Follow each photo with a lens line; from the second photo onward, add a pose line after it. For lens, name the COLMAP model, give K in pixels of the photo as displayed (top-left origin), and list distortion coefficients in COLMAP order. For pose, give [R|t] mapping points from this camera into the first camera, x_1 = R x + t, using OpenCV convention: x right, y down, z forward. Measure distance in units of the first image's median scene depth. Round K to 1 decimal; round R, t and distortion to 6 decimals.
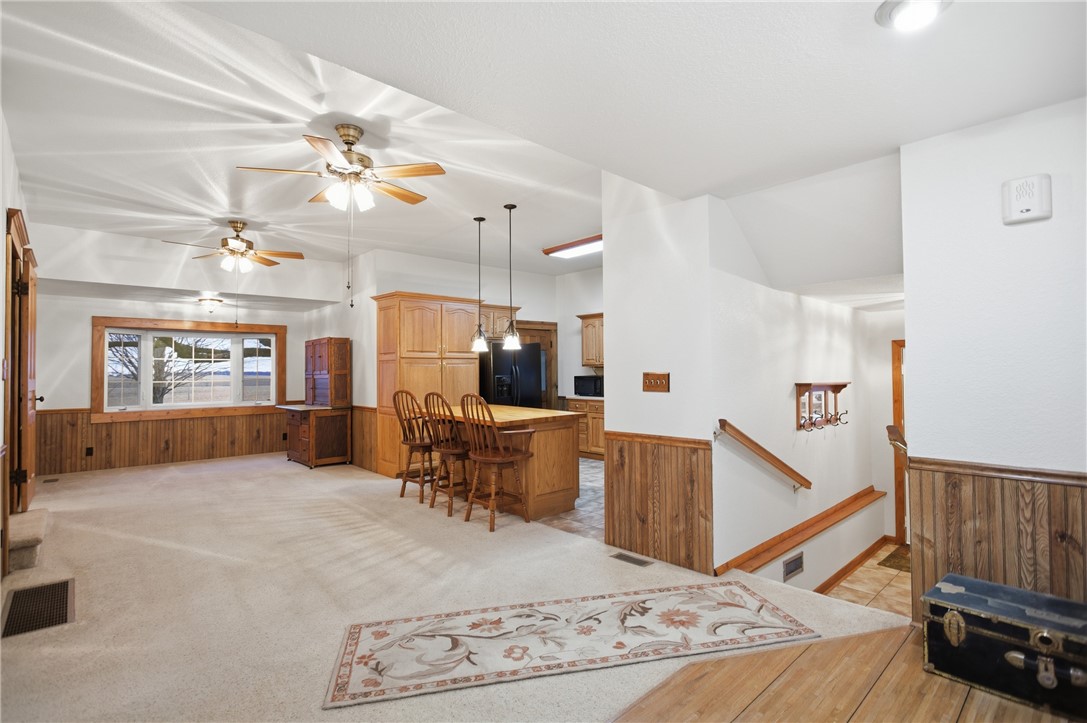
lens RADIAL K [[523.0, 0, 544.4], [0, 523.0, 361.1], [0, 0, 1]] dist [0.001214, -0.000197]
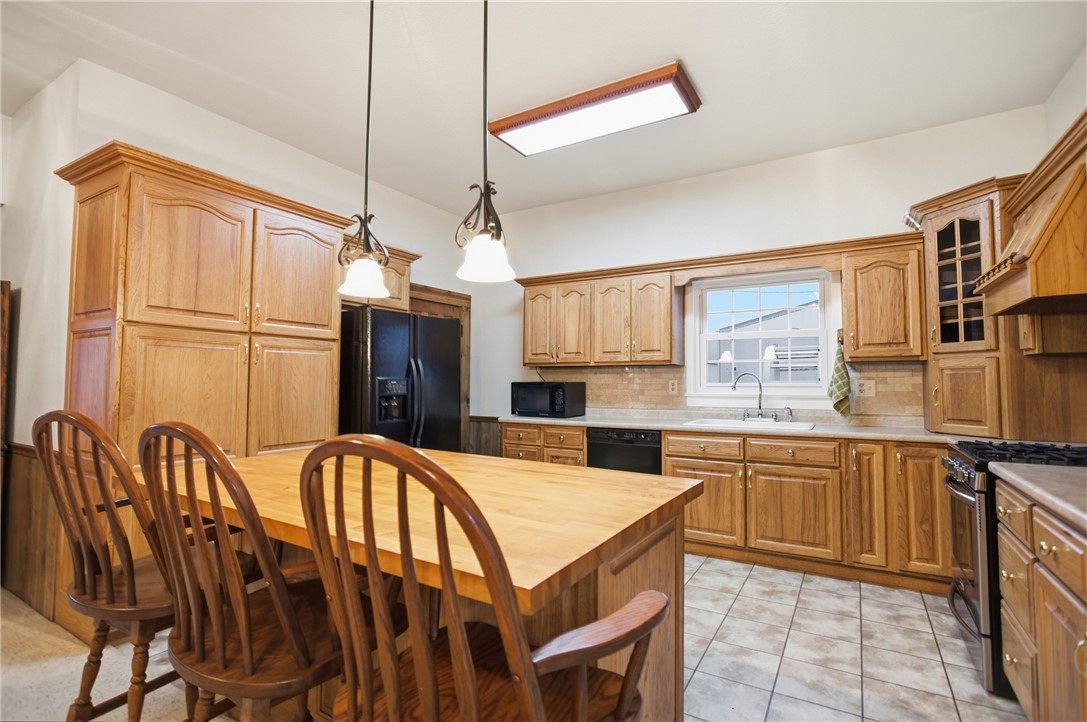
lens RADIAL K [[523.0, 0, 544.5], [0, 523.0, 360.1], [0, 0, 1]] dist [0.001214, -0.000197]
pose [[0.957804, 0.024792, 0.286351, -0.081861], [-0.016306, 0.999355, -0.031983, 0.024485], [-0.286960, 0.025964, 0.957591, 0.485083]]
